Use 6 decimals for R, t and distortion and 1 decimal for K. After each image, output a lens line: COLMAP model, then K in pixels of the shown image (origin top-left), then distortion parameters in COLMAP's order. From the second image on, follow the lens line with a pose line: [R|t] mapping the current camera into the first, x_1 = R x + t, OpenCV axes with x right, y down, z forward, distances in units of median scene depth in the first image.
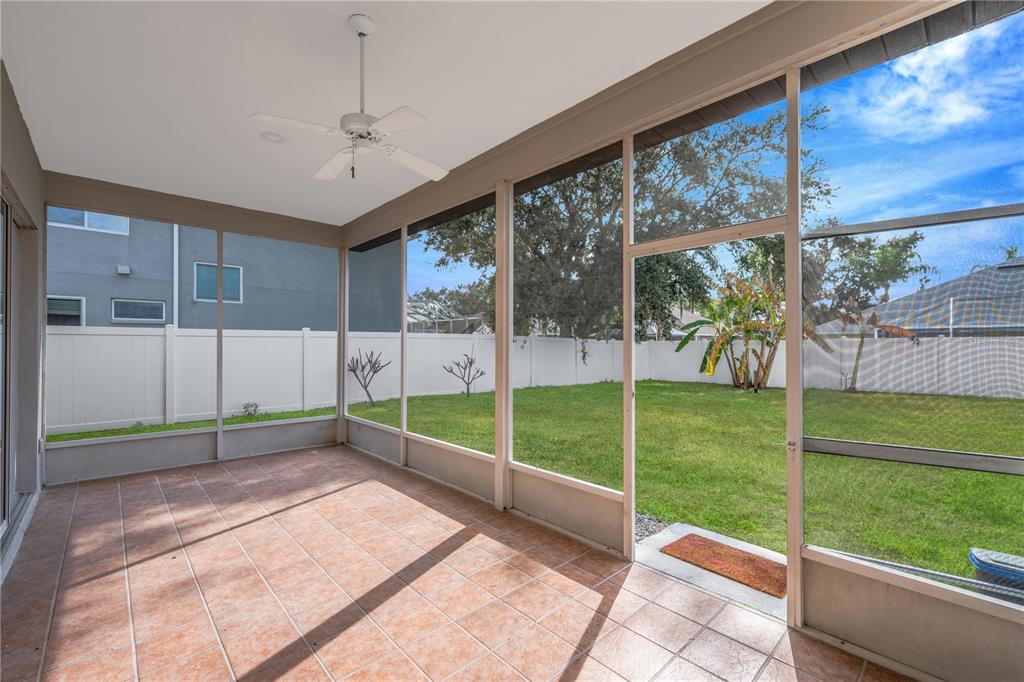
lens RADIAL K [[437.5, 0, 512.0], [0, 437.5, 341.0], [0, 0, 1]] dist [-0.001998, -0.000239]
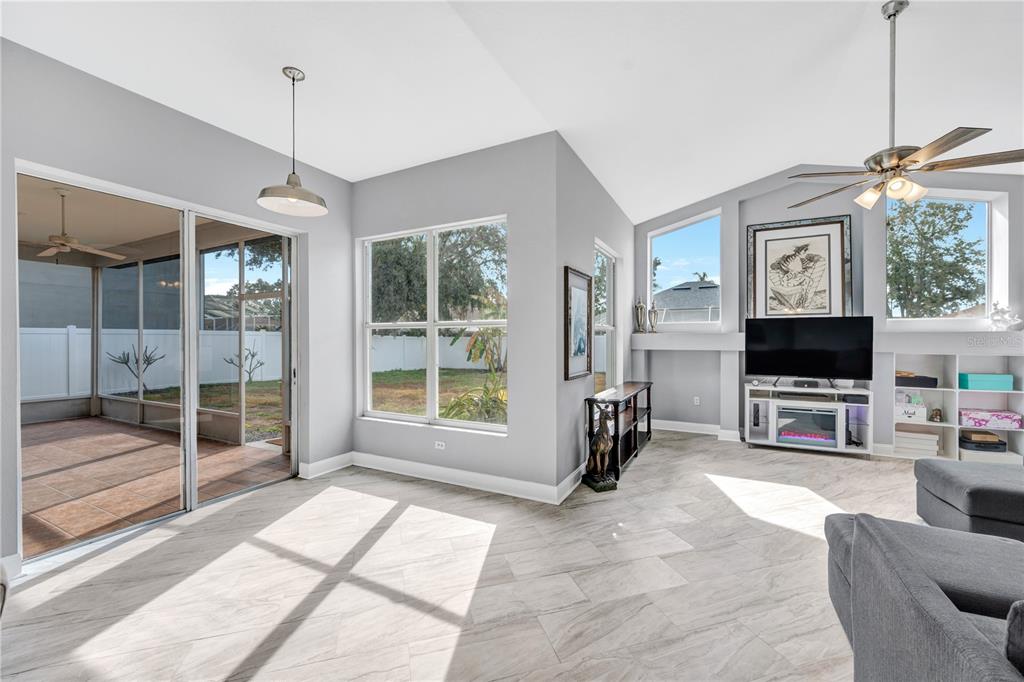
lens RADIAL K [[412.4, 0, 516.0], [0, 412.4, 338.5], [0, 0, 1]] dist [-0.000490, 0.000143]
pose [[0.941877, 0.003640, 0.335938, 0.253330], [-0.006680, 0.999947, 0.007894, -0.011976], [-0.335891, -0.009679, 0.941851, -0.390874]]
